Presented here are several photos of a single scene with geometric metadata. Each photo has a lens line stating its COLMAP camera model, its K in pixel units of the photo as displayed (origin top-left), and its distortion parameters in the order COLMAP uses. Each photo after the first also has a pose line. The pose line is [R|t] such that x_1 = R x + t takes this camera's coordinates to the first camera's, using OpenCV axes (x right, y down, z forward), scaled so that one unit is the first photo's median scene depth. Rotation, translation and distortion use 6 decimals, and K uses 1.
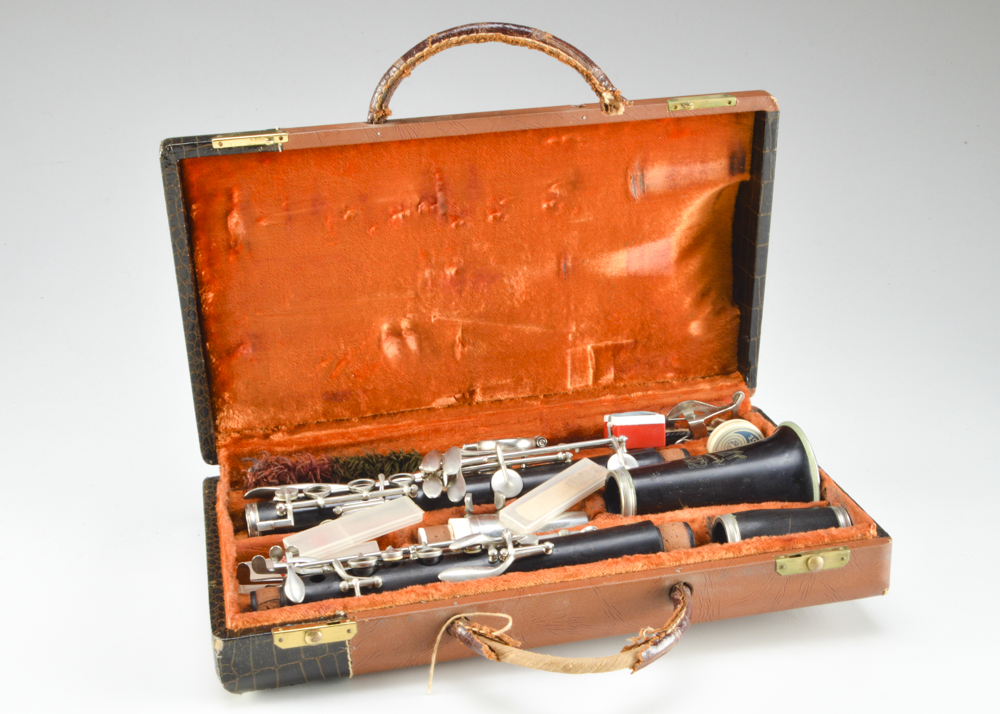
lens RADIAL K [[1256.1, 0, 500.0], [0, 1256.1, 357.0], [0, 0, 1]] dist [0.001288, -0.000948]
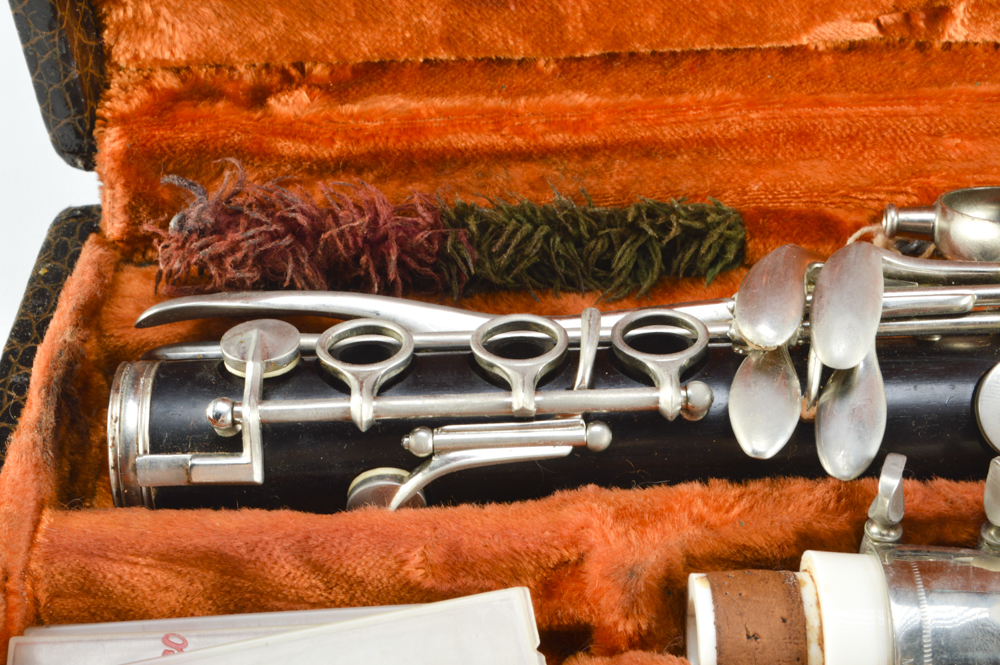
lens RADIAL K [[1808.5, 0, 500.0], [0, 1808.5, 332.5], [0, 0, 1]] dist [0.001366, 0.122629]
pose [[0.974615, 0.142849, -0.172392, -0.040431], [-0.082633, 0.945150, 0.316012, -0.029229], [0.208079, -0.293745, 0.932961, 0.572815]]
